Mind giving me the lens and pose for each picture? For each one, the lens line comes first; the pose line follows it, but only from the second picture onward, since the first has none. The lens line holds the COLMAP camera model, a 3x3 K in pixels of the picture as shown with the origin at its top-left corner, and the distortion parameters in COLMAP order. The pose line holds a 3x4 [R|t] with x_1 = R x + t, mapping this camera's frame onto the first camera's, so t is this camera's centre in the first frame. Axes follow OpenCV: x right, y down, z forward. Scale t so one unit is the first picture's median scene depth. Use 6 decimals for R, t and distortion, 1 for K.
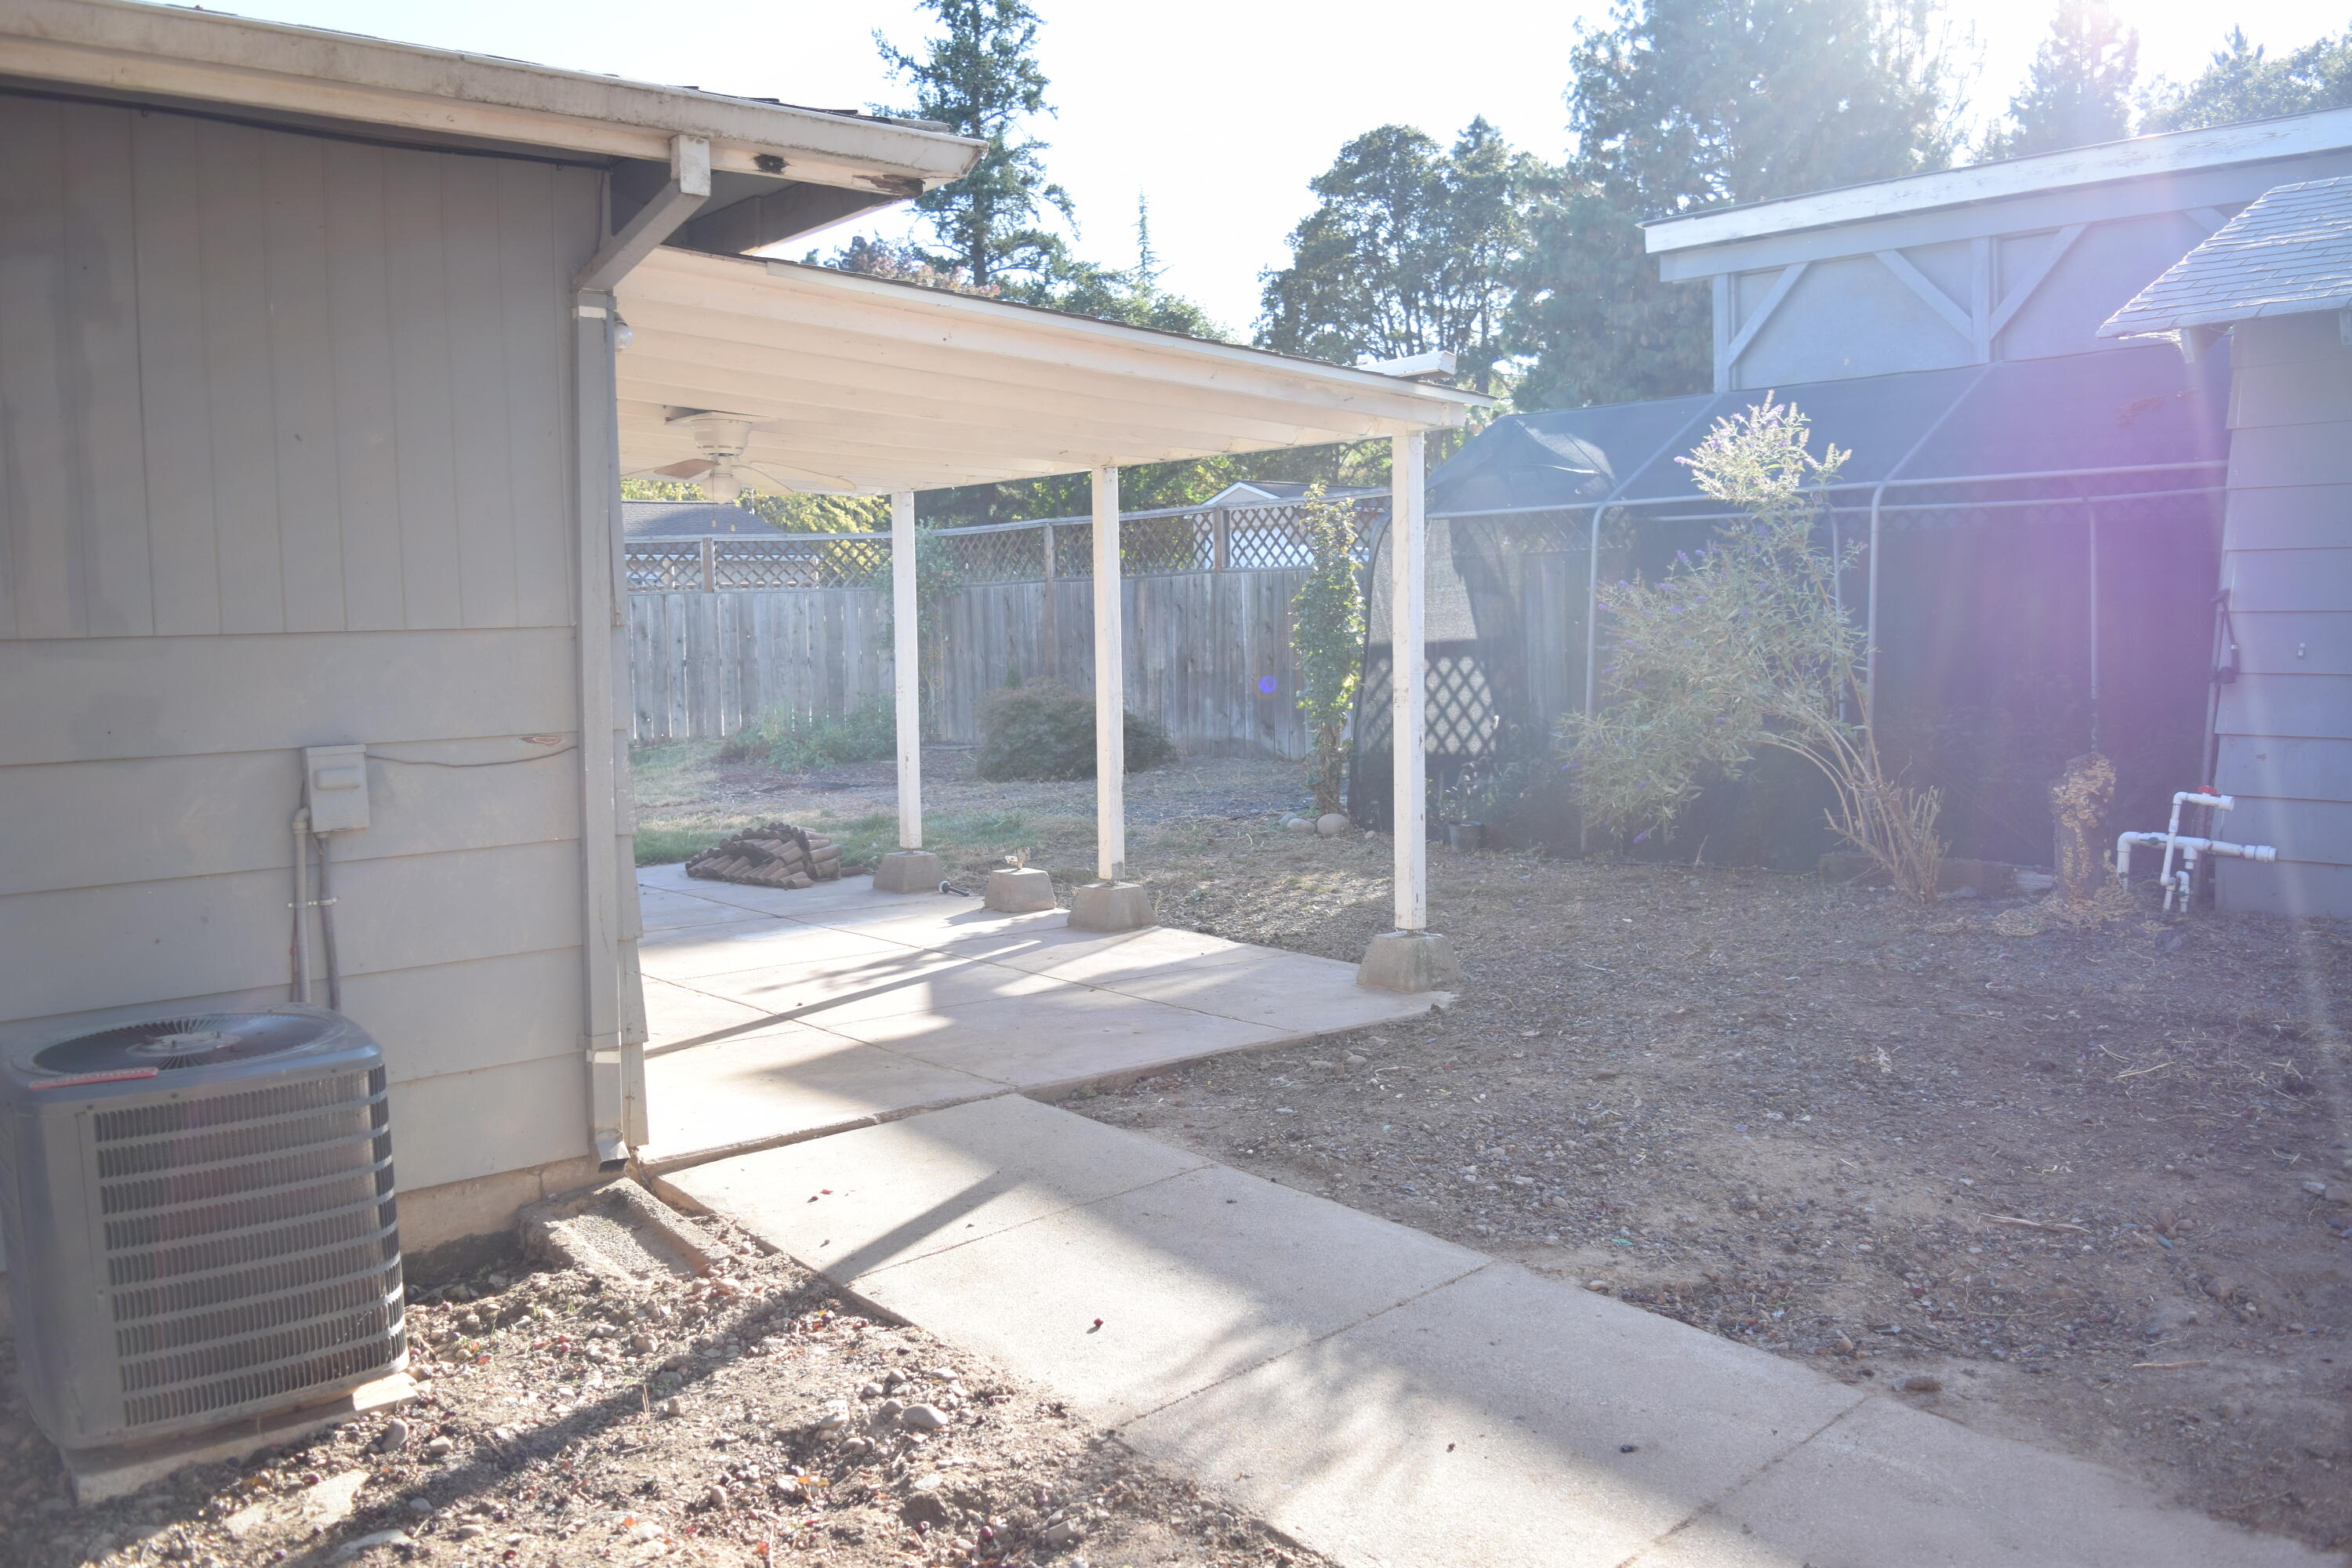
lens RADIAL K [[1846.0, 0, 1176.0], [0, 1846.0, 784.0], [0, 0, 1]] dist [-0.096345, 0.017369]
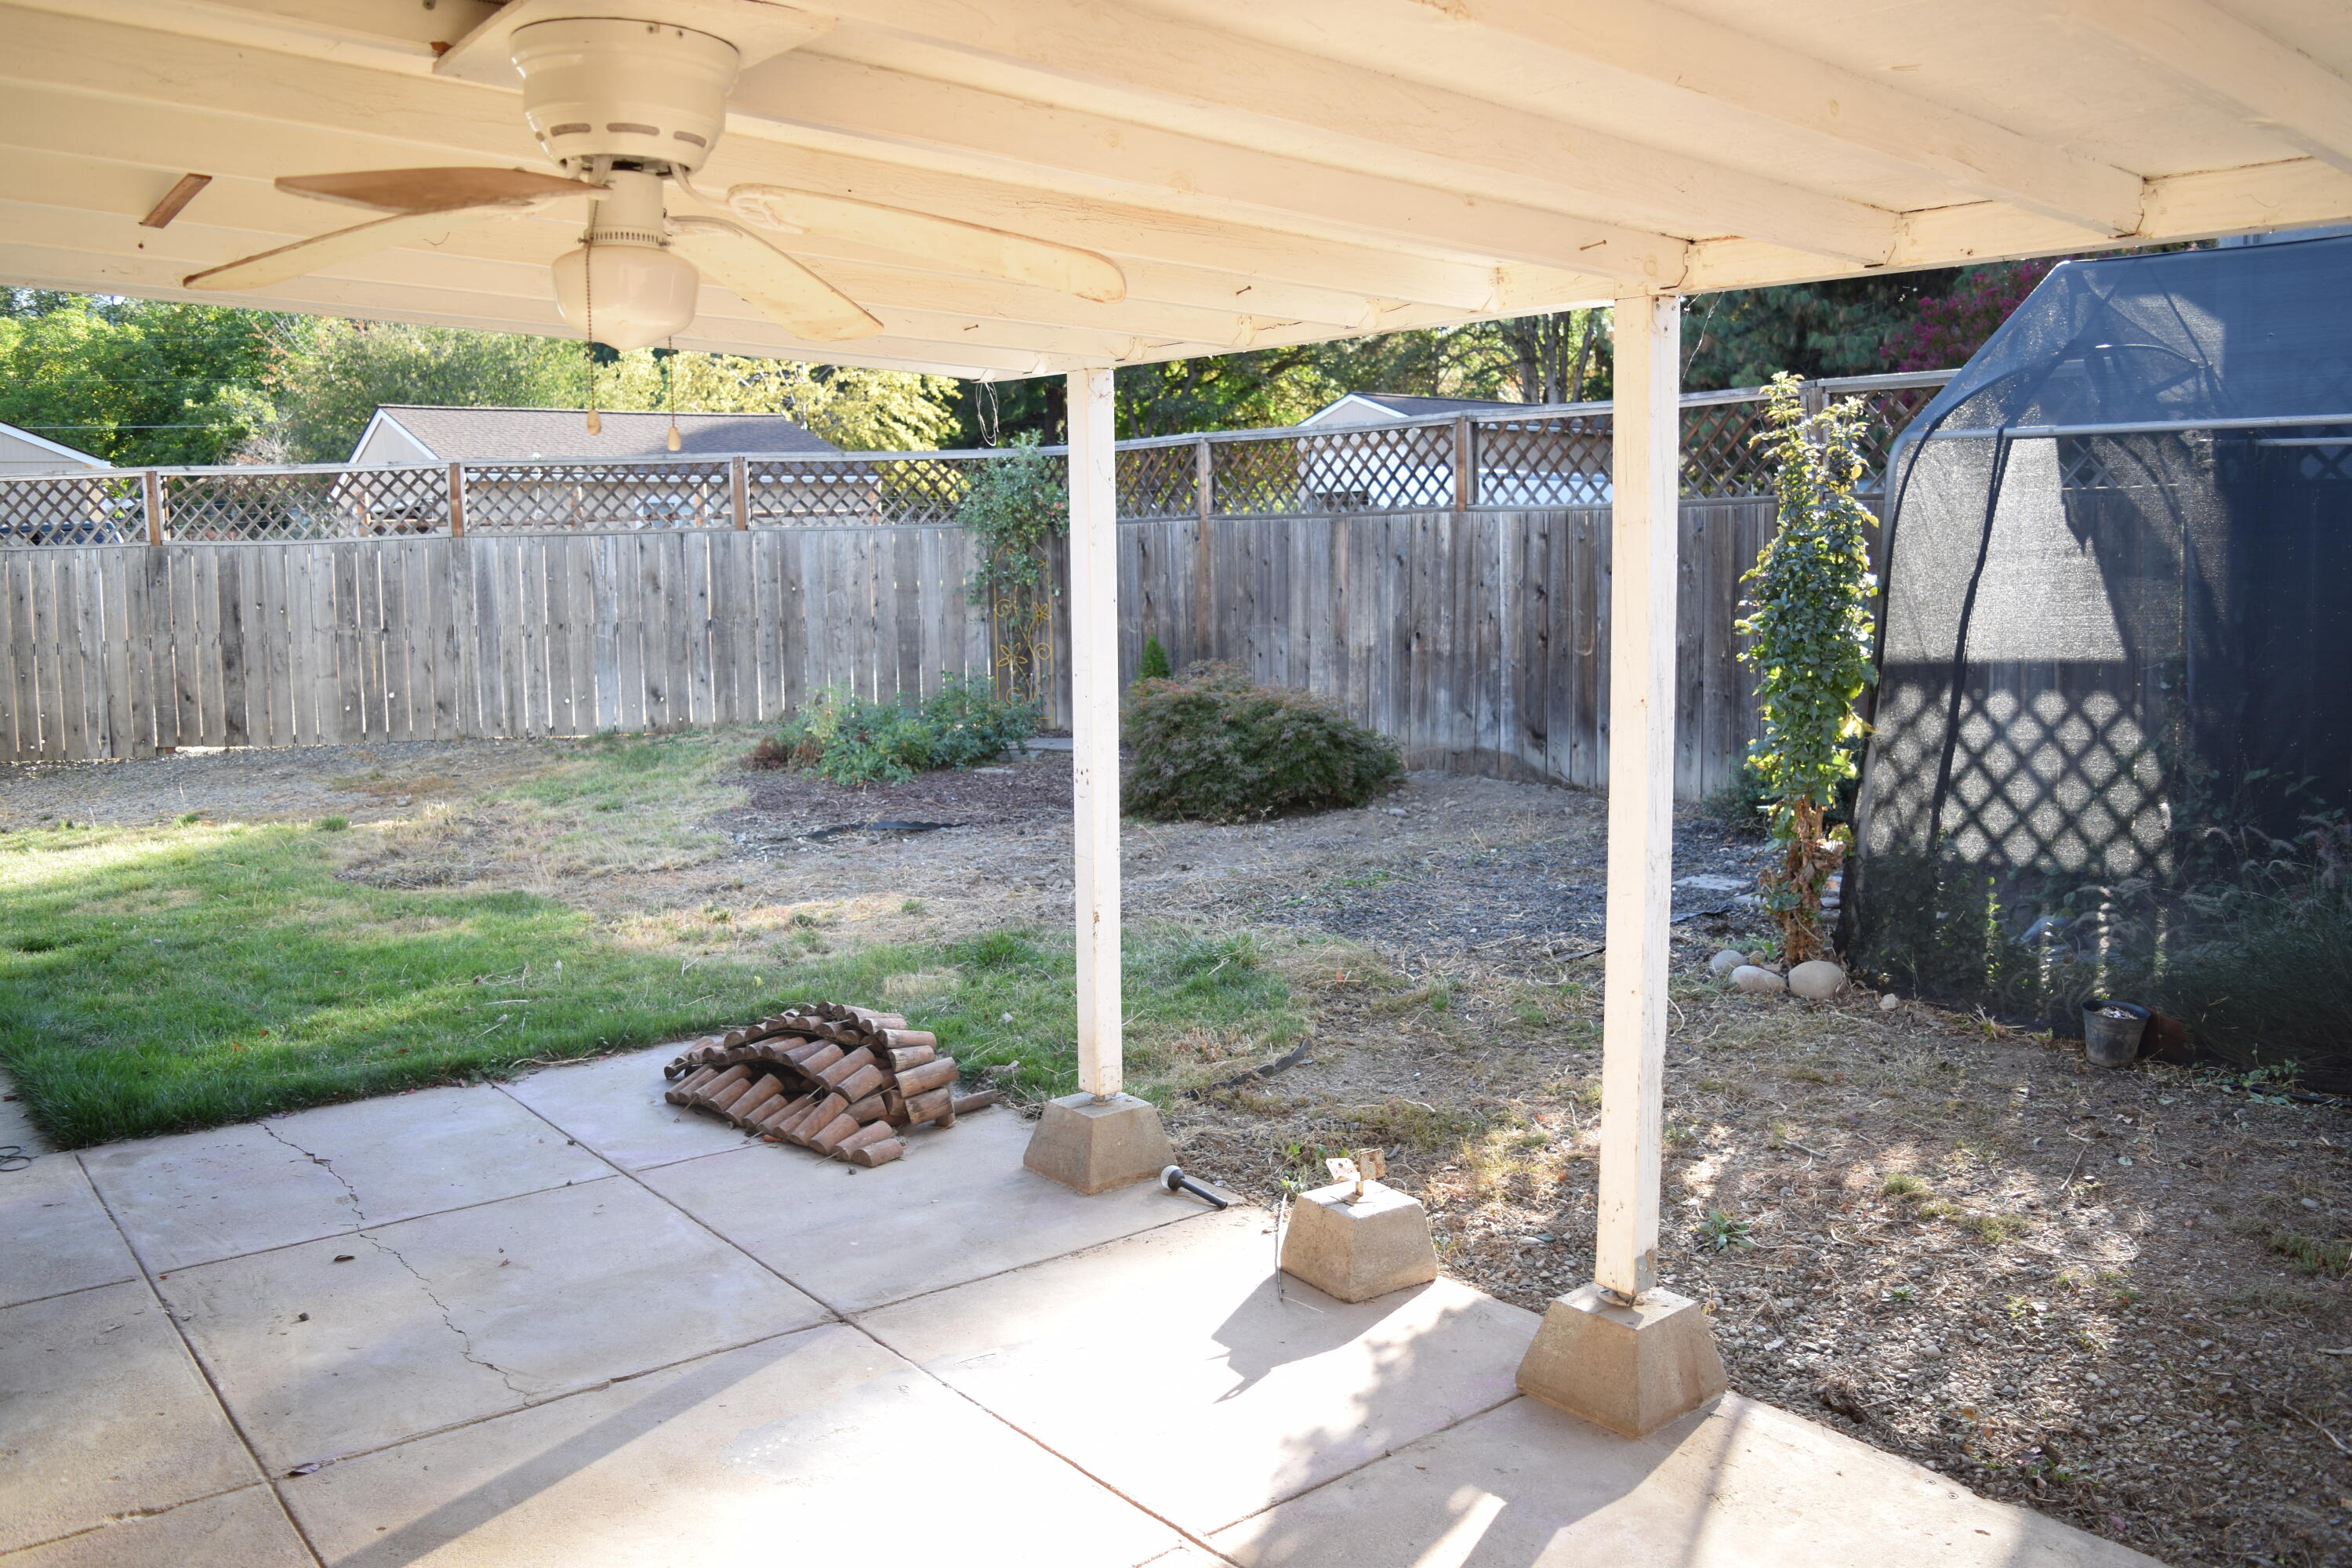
lens RADIAL K [[1846.0, 0, 1176.0], [0, 1846.0, 784.0], [0, 0, 1]] dist [-0.096345, 0.017369]
pose [[0.999557, 0.008493, -0.028530, -0.064674], [-0.007247, 0.999027, 0.043513, -0.041070], [0.028872, -0.043287, 0.998645, 0.297896]]
